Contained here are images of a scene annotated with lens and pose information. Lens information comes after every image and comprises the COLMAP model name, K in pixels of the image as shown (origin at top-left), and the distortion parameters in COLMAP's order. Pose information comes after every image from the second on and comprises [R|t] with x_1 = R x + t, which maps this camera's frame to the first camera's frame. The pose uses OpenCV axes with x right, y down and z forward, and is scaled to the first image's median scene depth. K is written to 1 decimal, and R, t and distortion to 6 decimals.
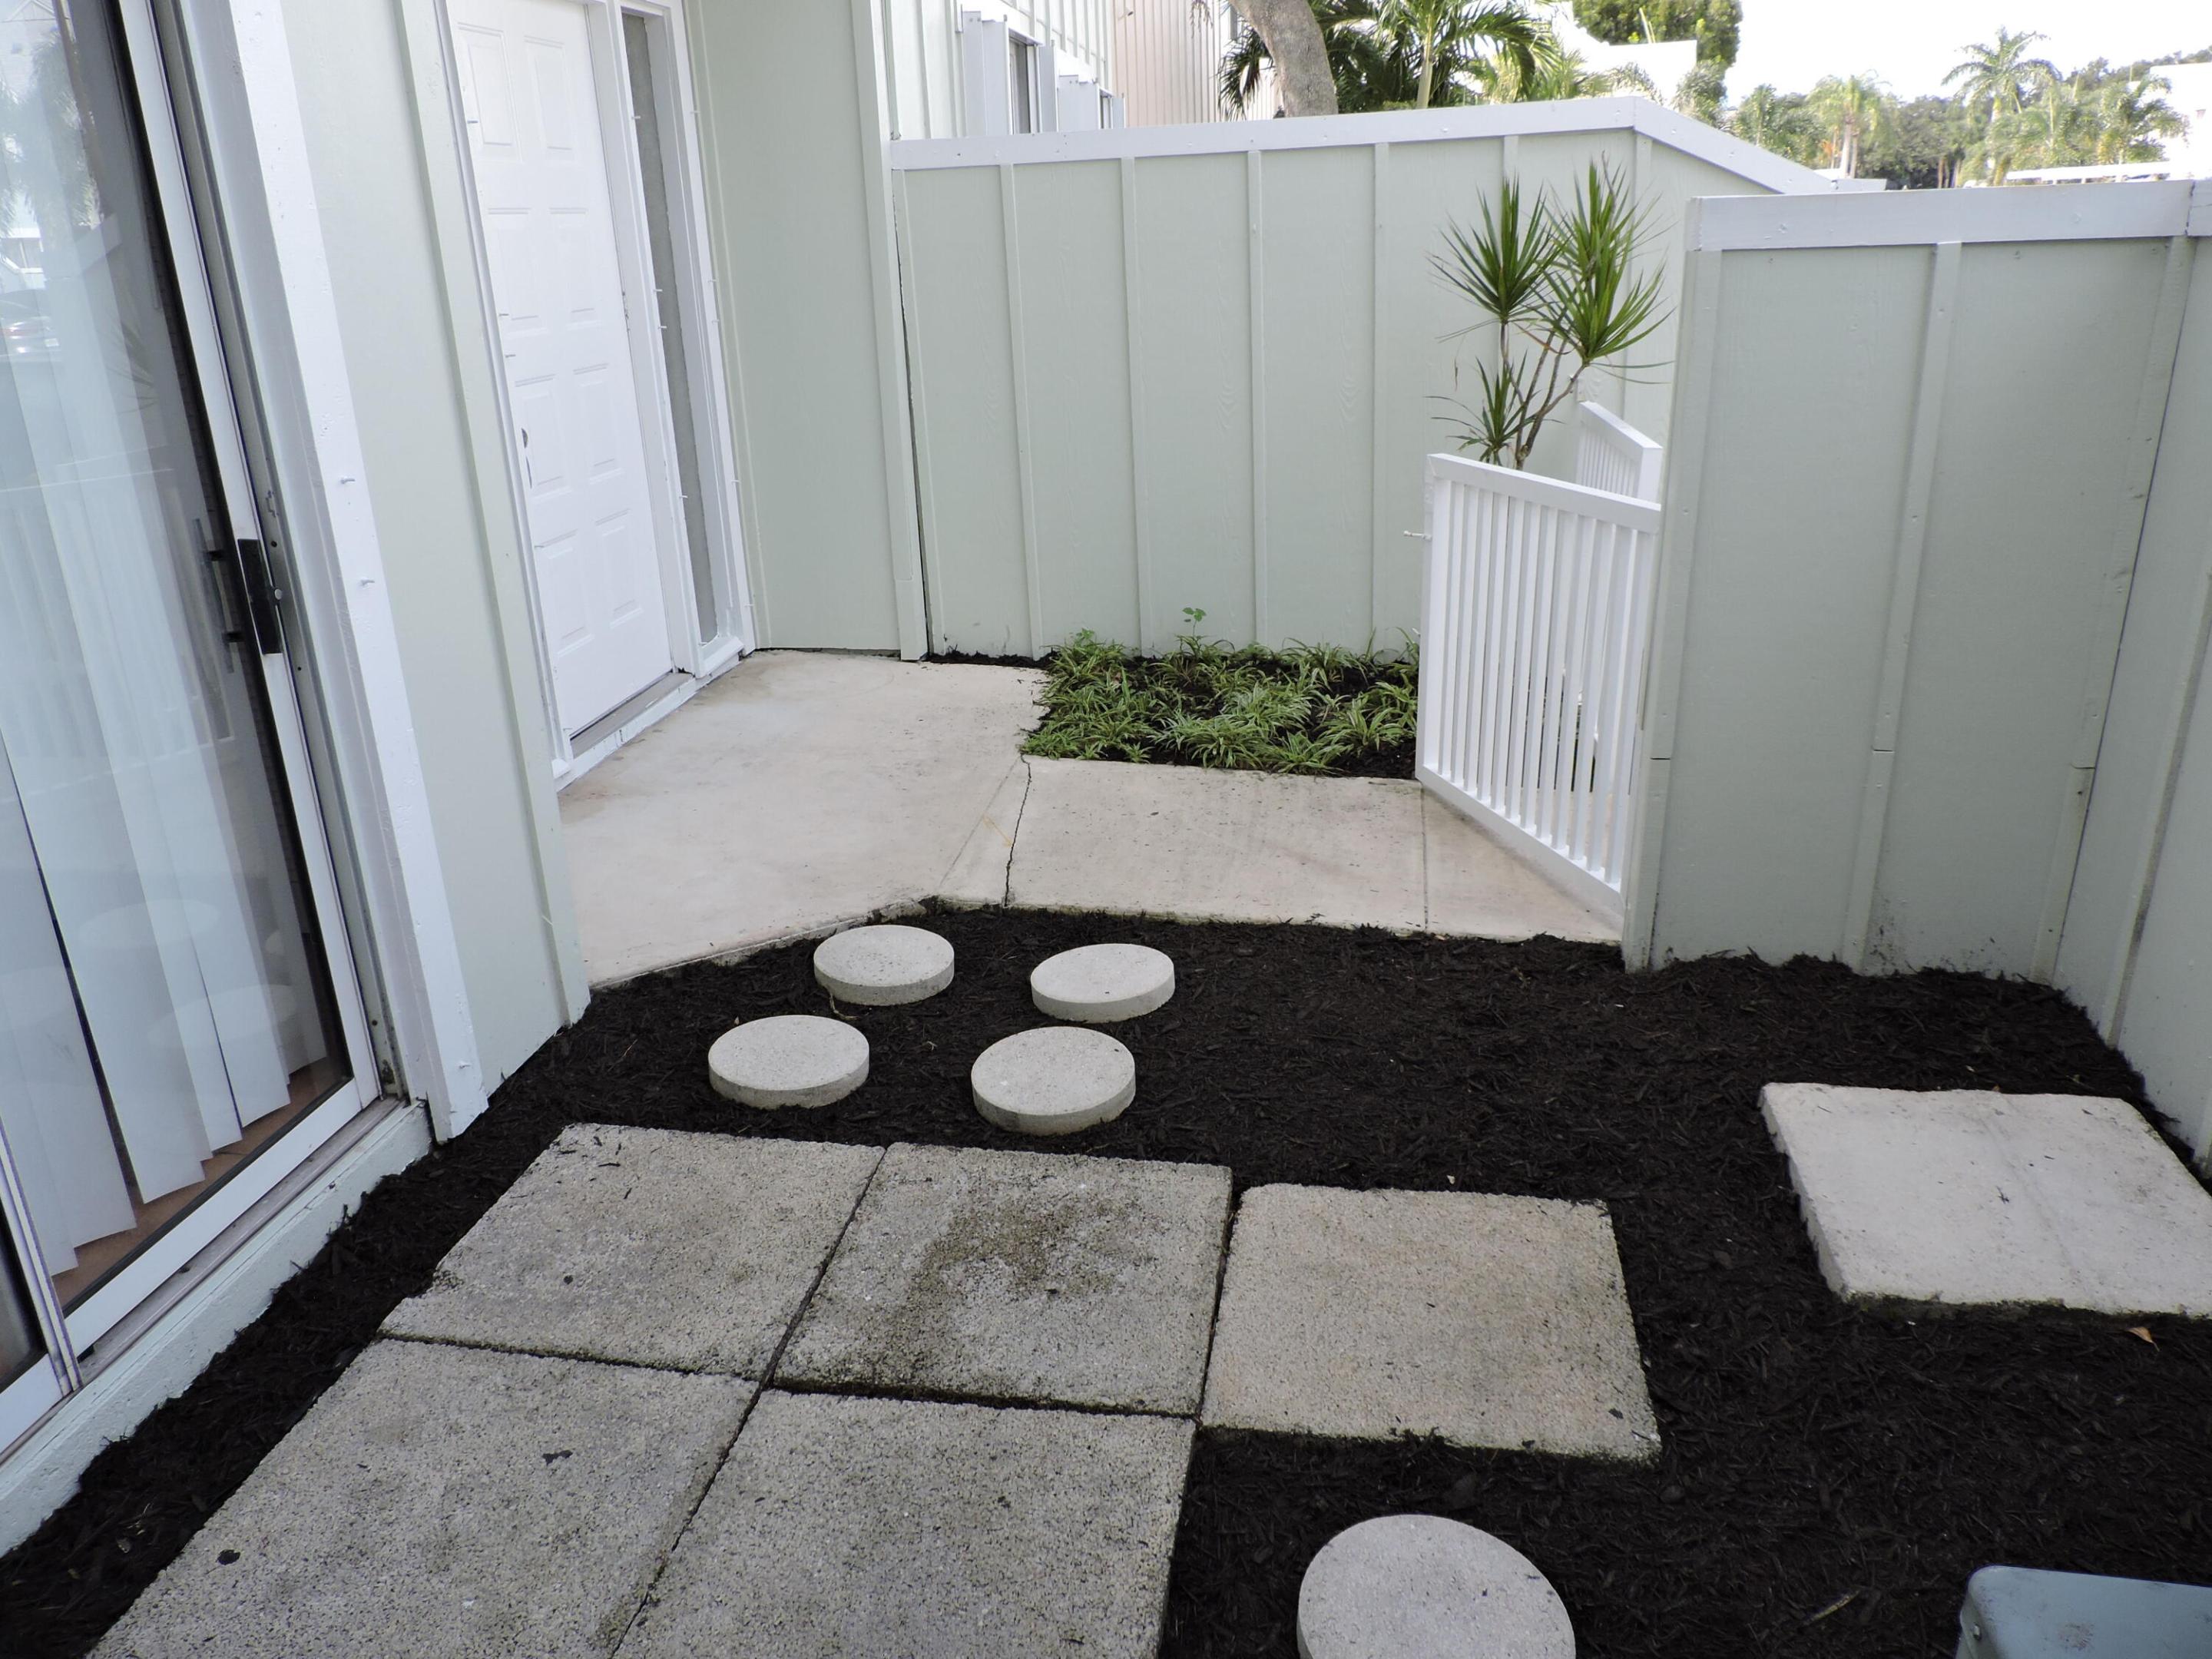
lens RADIAL K [[1581.3, 0, 1105.6], [0, 1581.3, 824.9], [0, 0, 1]] dist [-0.009814, -0.003975]
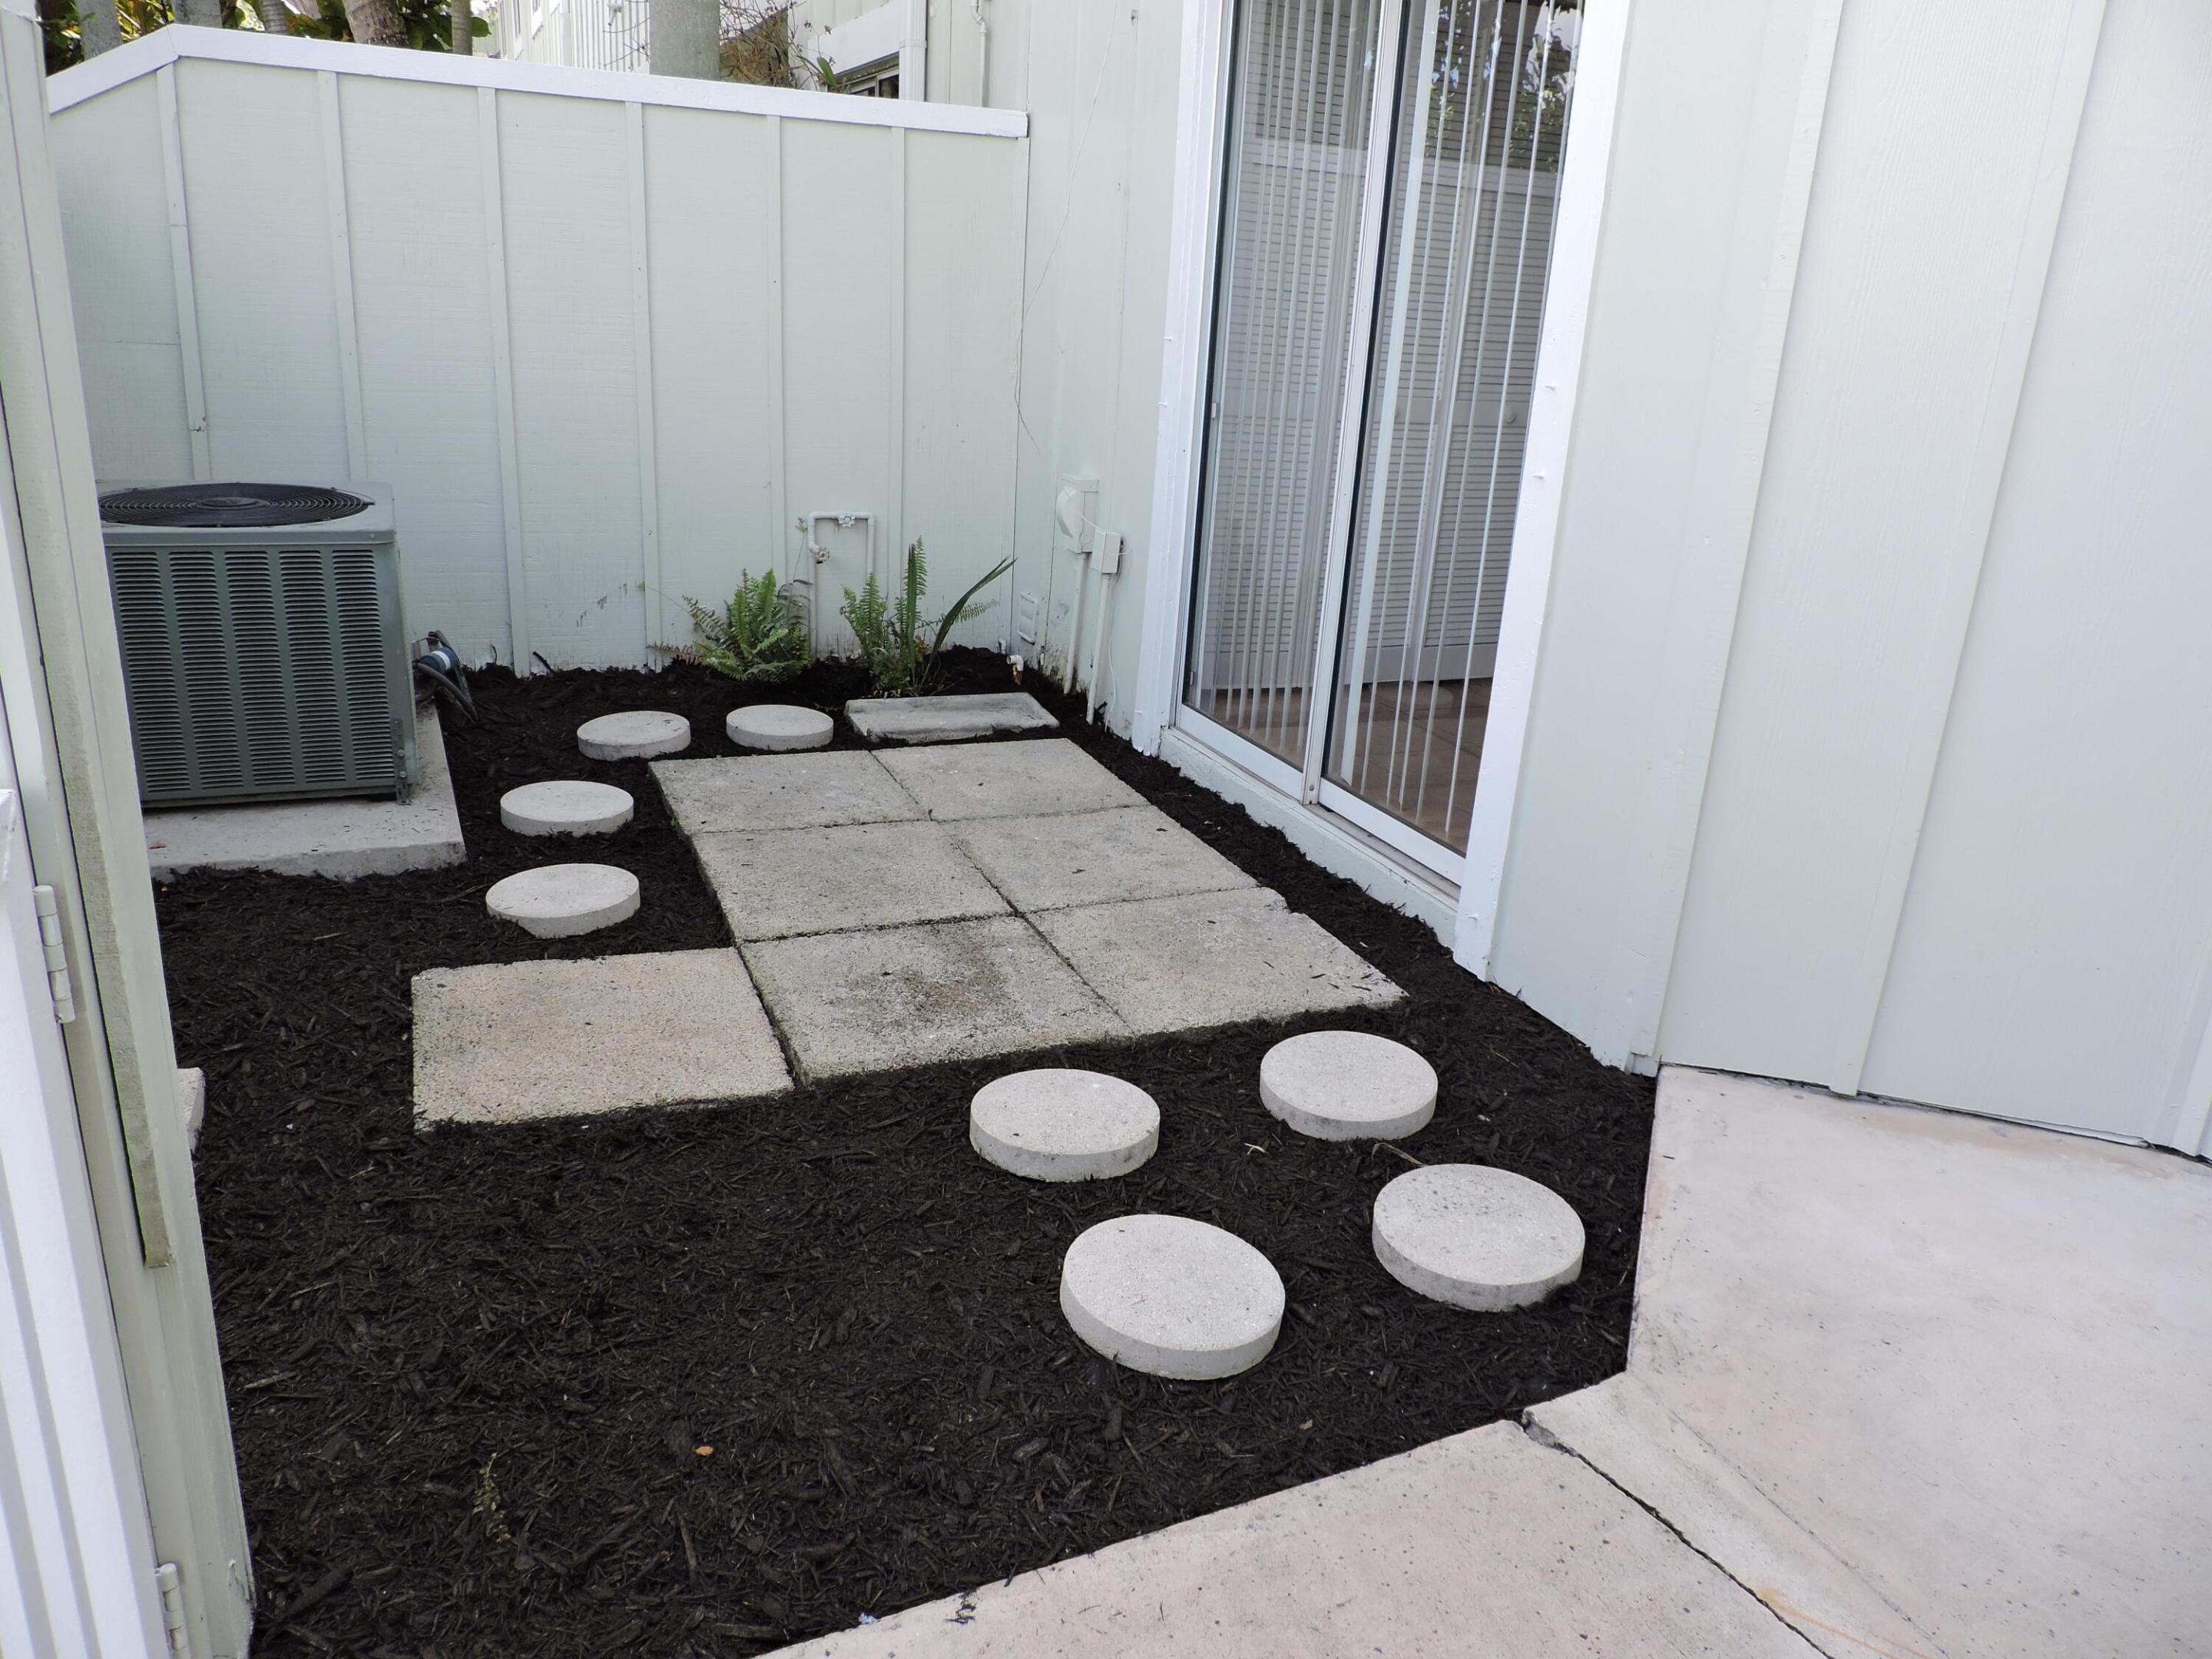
lens RADIAL K [[1581.3, 0, 1102.0], [0, 1581.3, 844.1], [0, 0, 1]] dist [-0.009814, -0.003975]
pose [[-0.847974, 0.147195, -0.509189, 0.452787], [-0.221061, 0.774912, 0.592152, -0.582927], [0.481738, 0.614692, -0.624566, 1.799882]]
